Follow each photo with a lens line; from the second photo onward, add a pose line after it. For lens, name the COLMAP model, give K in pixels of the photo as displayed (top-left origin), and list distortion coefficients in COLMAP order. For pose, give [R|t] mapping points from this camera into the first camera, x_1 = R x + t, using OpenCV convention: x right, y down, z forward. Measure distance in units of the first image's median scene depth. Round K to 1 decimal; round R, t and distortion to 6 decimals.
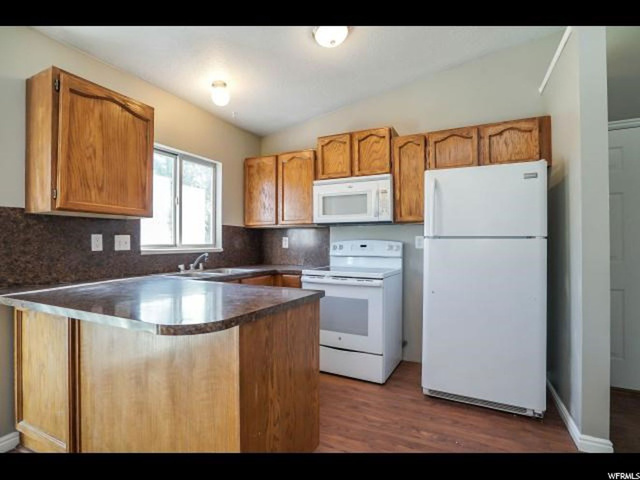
lens RADIAL K [[321.4, 0, 320.0], [0, 321.4, 240.0], [0, 0, 1]] dist [-0.029498, 0.000761]
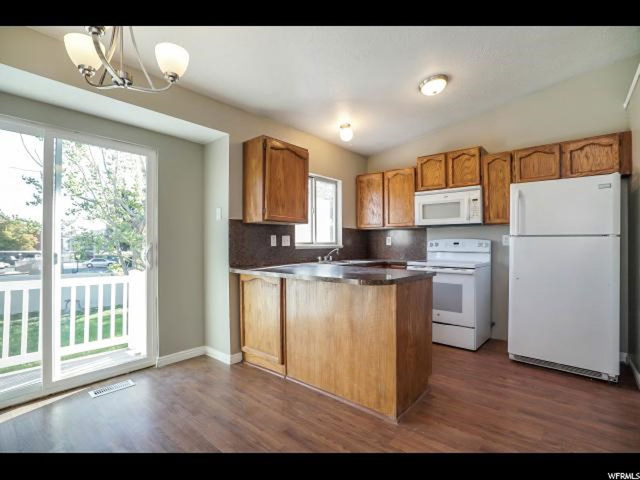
lens RADIAL K [[308.3, 0, 320.0], [0, 308.3, 240.0], [0, 0, 1]] dist [-0.048433, 0.021955]
pose [[0.967844, -0.001873, -0.251543, -0.088382], [0.002262, 0.999997, 0.001256, 0.003200], [0.251540, -0.001784, 0.967845, -0.308563]]
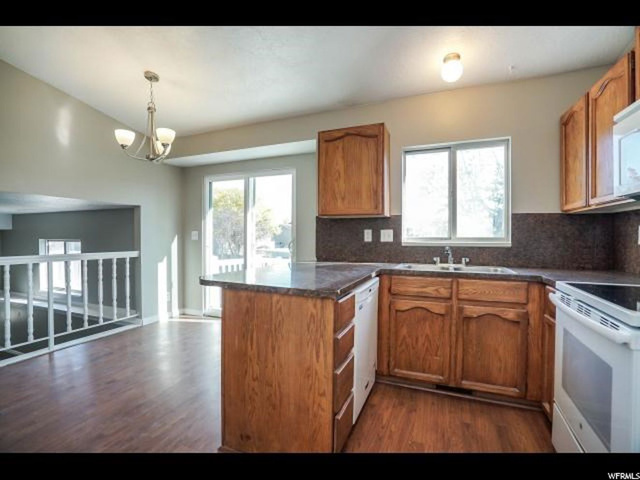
lens RADIAL K [[308.3, 0, 320.0], [0, 308.3, 240.0], [0, 0, 1]] dist [-0.048433, 0.021955]
pose [[0.052028, 0.011407, -0.998580, 0.507933], [0.006329, 0.999911, 0.011752, 0.008409], [0.998626, -0.006931, 0.051952, 0.573945]]
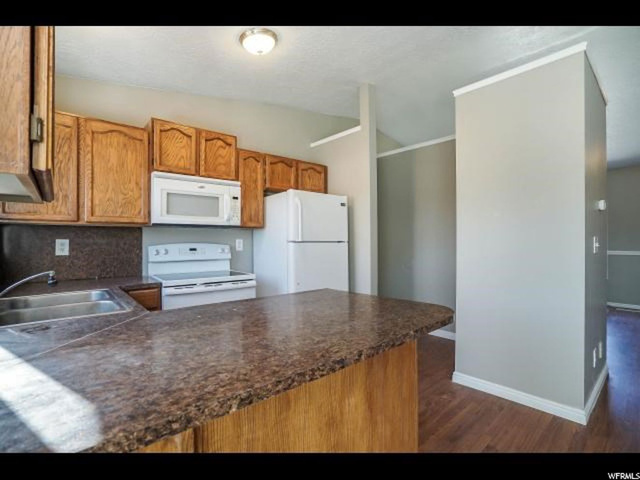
lens RADIAL K [[308.3, 0, 320.0], [0, 308.3, 240.0], [0, 0, 1]] dist [-0.048433, 0.021955]
pose [[0.397755, 0.004148, 0.917482, -0.631467], [-0.003842, 0.999989, -0.002856, -0.010224], [-0.917484, -0.002389, 0.397766, 0.351553]]
